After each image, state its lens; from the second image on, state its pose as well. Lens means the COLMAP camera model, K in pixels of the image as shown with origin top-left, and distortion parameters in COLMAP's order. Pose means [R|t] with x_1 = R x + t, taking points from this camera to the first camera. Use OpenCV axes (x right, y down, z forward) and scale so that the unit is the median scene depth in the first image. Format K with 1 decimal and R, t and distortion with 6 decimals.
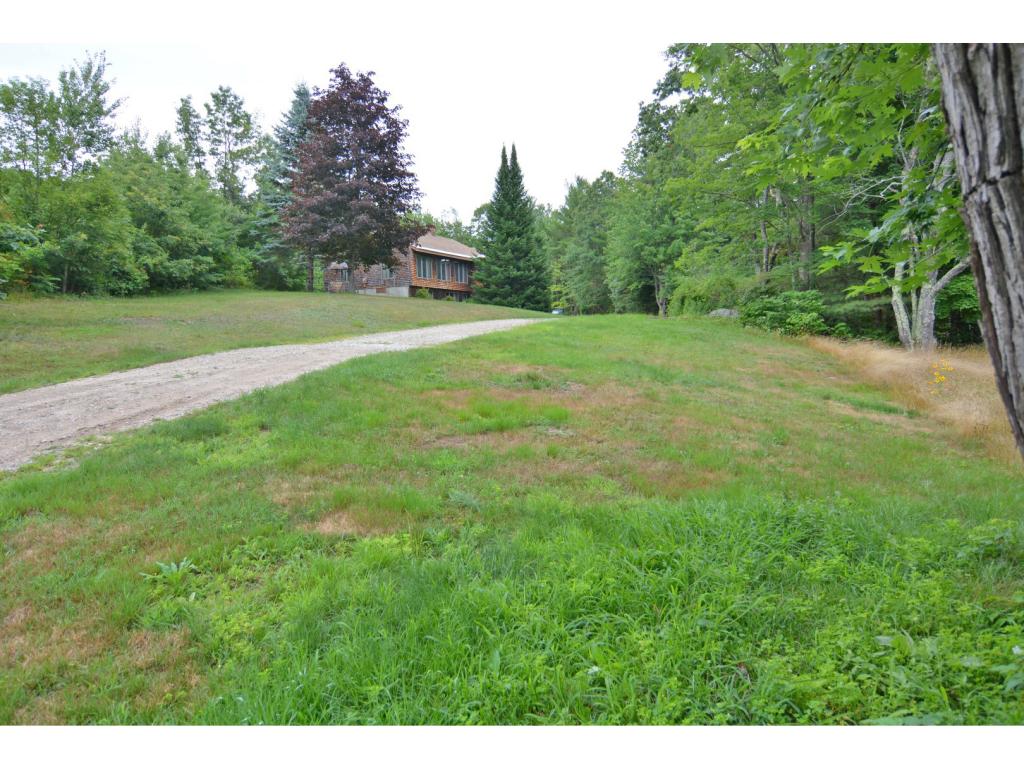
lens RADIAL K [[651.3, 0, 515.0], [0, 651.3, 383.1], [0, 0, 1]] dist [0.003964, 0.000377]
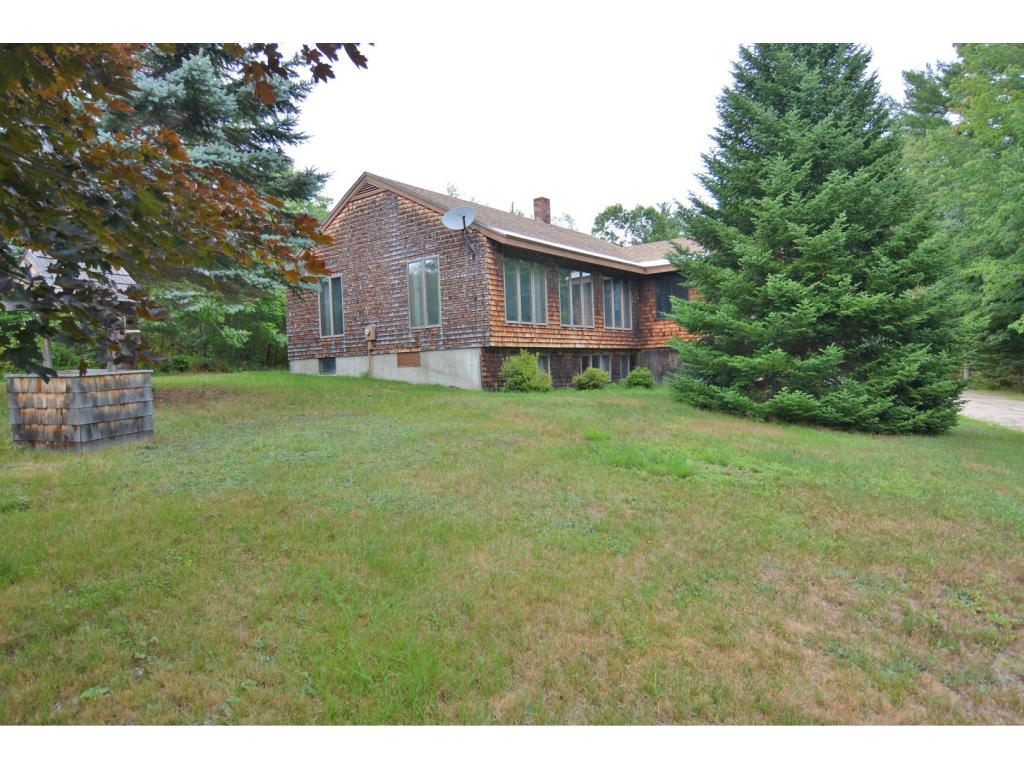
lens RADIAL K [[651.3, 0, 511.4], [0, 651.3, 386.0], [0, 0, 1]] dist [0.003964, 0.000377]
pose [[0.986624, -0.010326, -0.162688, -0.089845], [0.003568, 0.999120, -0.041782, -0.112282], [0.162976, 0.040642, 0.985793, 0.651544]]
